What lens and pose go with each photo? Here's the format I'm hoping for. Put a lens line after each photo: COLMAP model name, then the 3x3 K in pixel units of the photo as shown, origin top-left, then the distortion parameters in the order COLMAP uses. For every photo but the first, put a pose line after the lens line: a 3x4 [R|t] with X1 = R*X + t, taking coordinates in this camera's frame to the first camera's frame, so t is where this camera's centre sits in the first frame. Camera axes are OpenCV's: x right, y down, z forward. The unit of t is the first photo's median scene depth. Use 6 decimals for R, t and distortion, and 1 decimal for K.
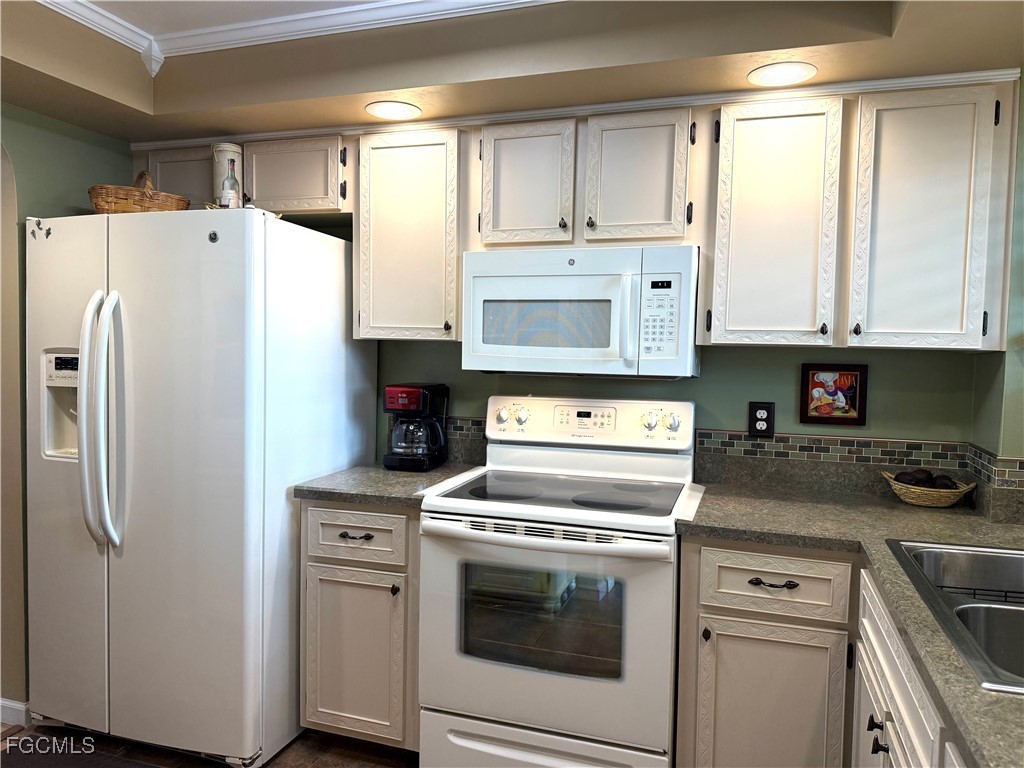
lens RADIAL K [[727.7, 0, 509.0], [0, 727.7, 387.5], [0, 0, 1]] dist [0.131677, -0.189669]
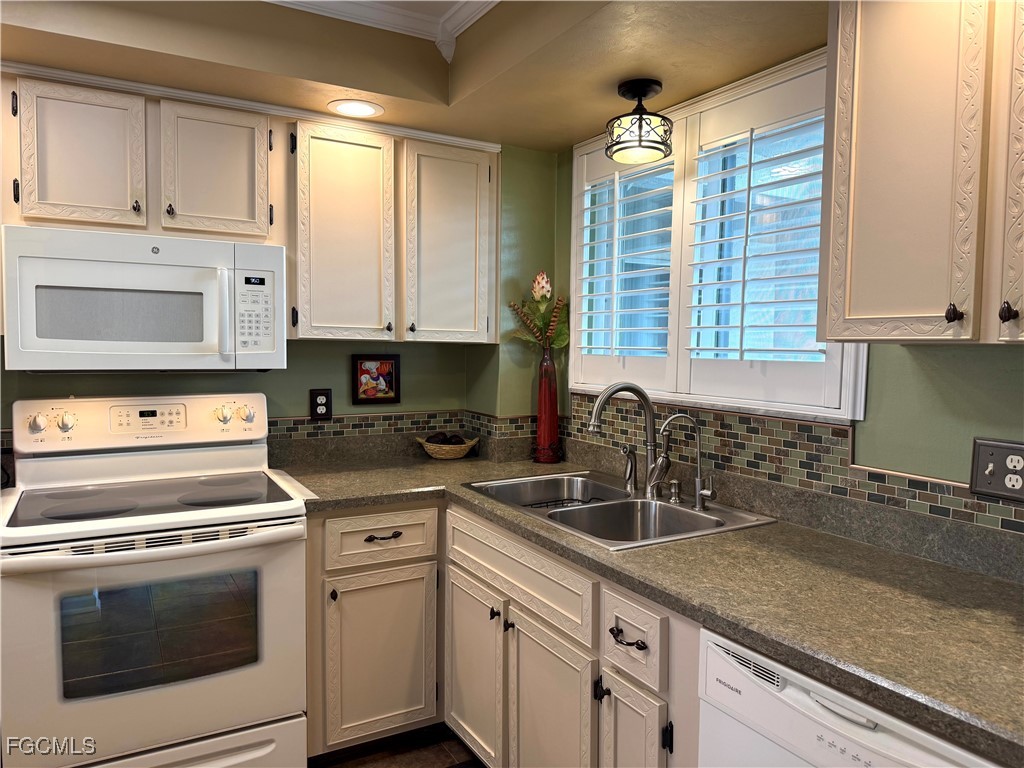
lens RADIAL K [[727.7, 0, 509.0], [0, 727.7, 387.5], [0, 0, 1]] dist [0.131677, -0.189669]
pose [[0.666928, -0.055219, 0.743073, -0.330963], [0.041035, 0.998459, 0.037368, -0.014208], [-0.743992, 0.005571, 0.668166, 0.035797]]
